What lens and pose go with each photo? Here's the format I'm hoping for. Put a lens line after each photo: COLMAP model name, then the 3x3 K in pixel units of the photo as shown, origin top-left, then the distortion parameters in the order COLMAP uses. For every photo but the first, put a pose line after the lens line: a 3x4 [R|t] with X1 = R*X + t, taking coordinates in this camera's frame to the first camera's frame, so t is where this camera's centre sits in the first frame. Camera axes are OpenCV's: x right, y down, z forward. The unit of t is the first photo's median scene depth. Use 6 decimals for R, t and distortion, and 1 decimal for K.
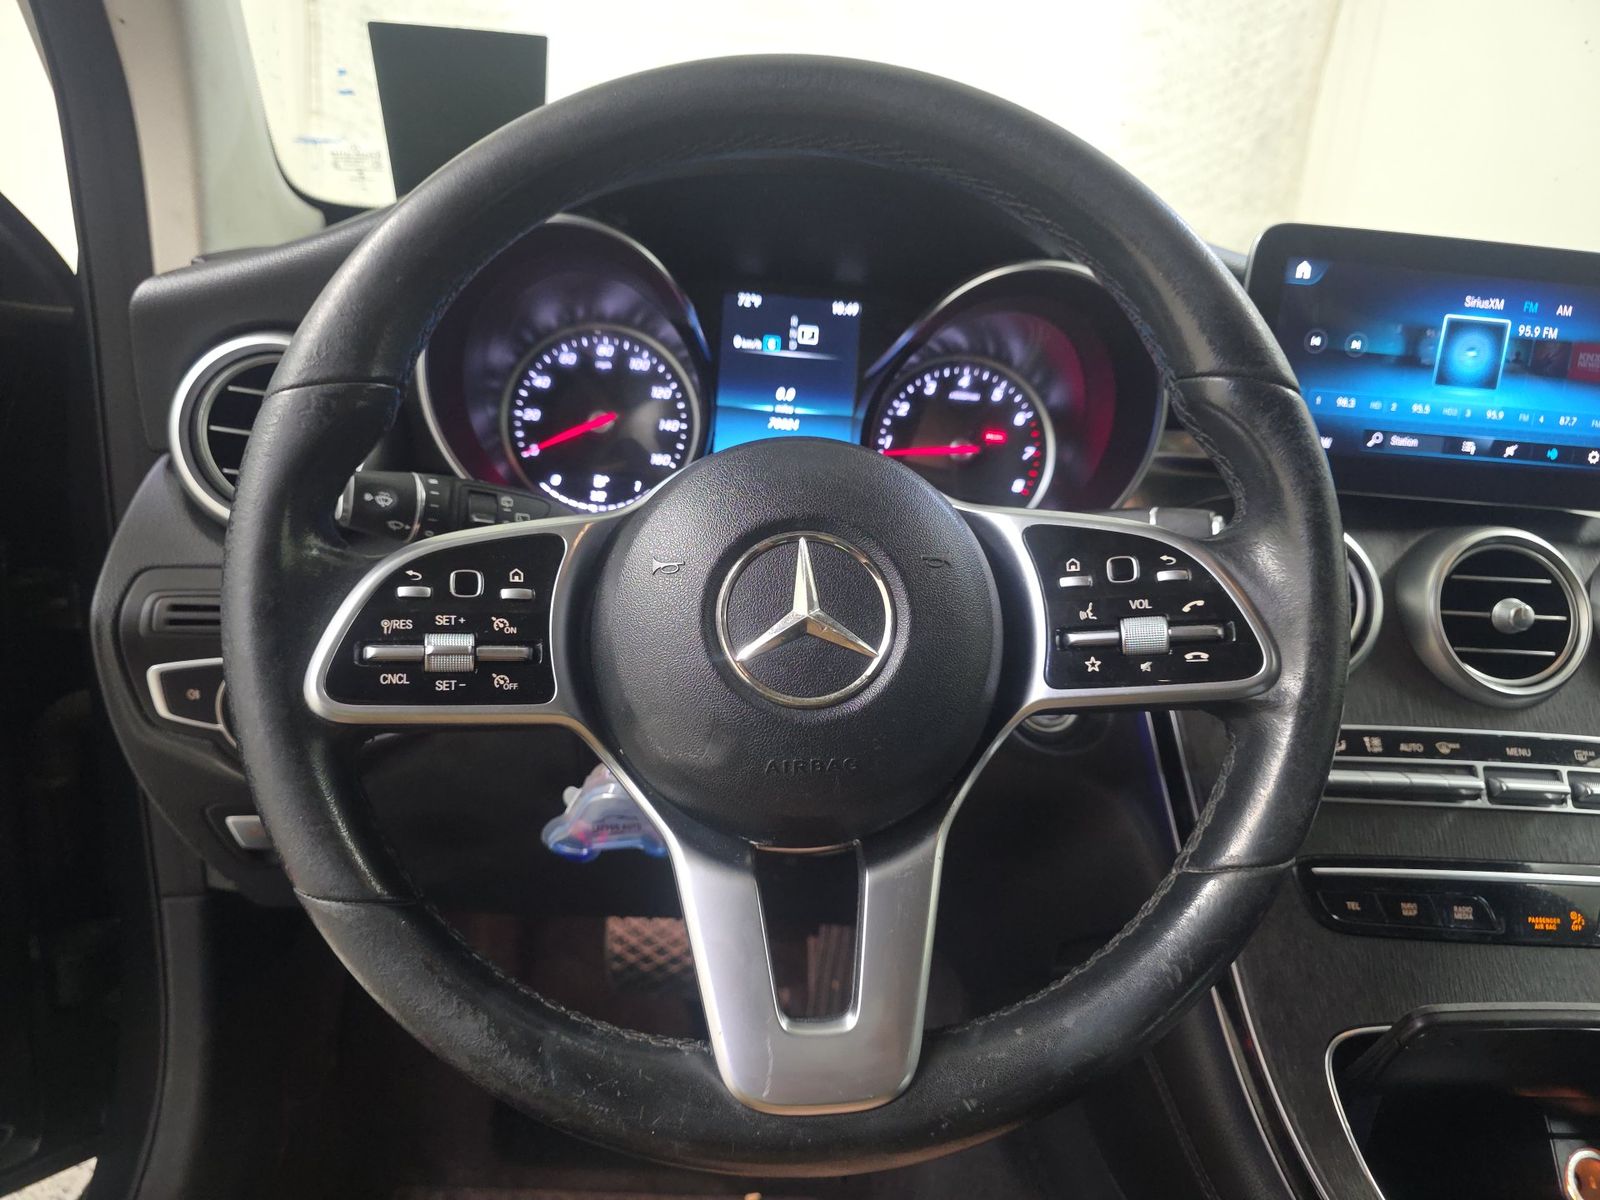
lens RADIAL K [[1079.0, 0, 795.2], [0, 1079.0, 612.3], [0, 0, 1]] dist [0.023403, -0.023666]
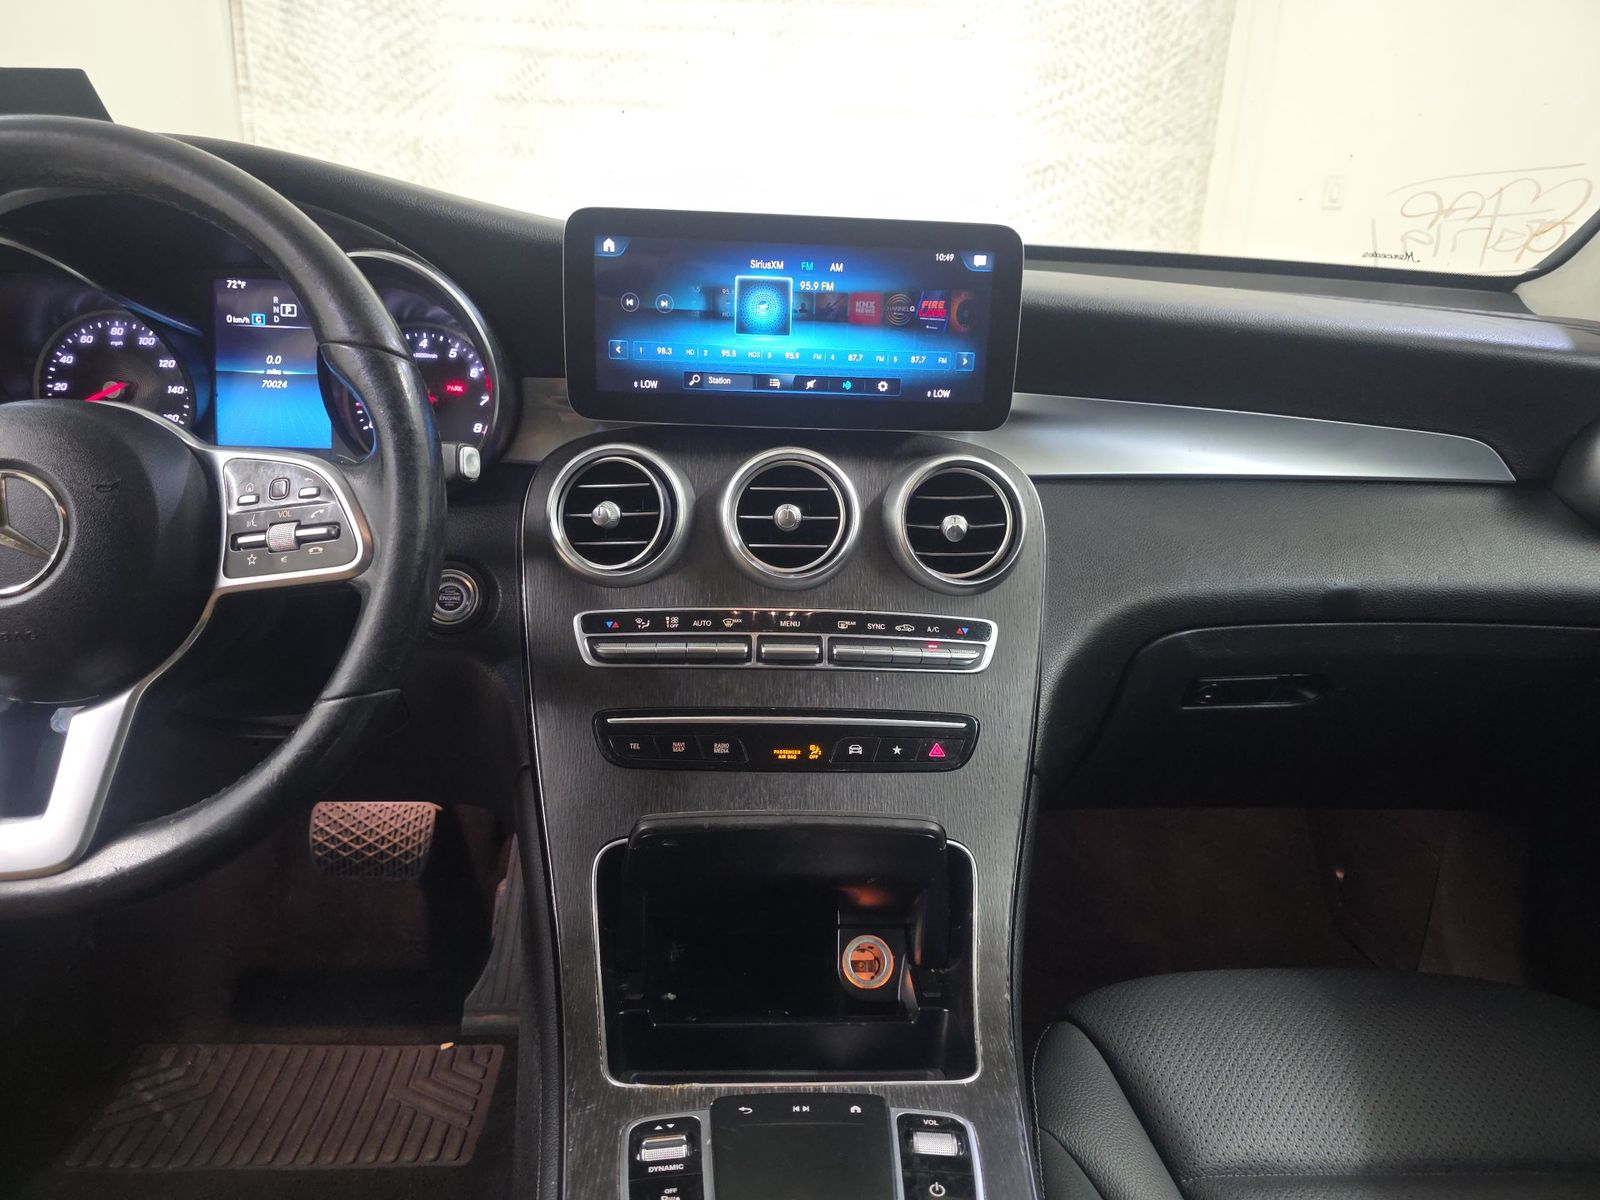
lens RADIAL K [[1079.0, 0, 834.2], [0, 1079.0, 612.1], [0, 0, 1]] dist [0.023403, -0.023666]
pose [[0.998971, -0.038801, -0.023482, 0.707923], [0.039873, 0.998096, 0.047050, 0.054421], [0.021611, -0.047938, 0.998616, -0.244526]]
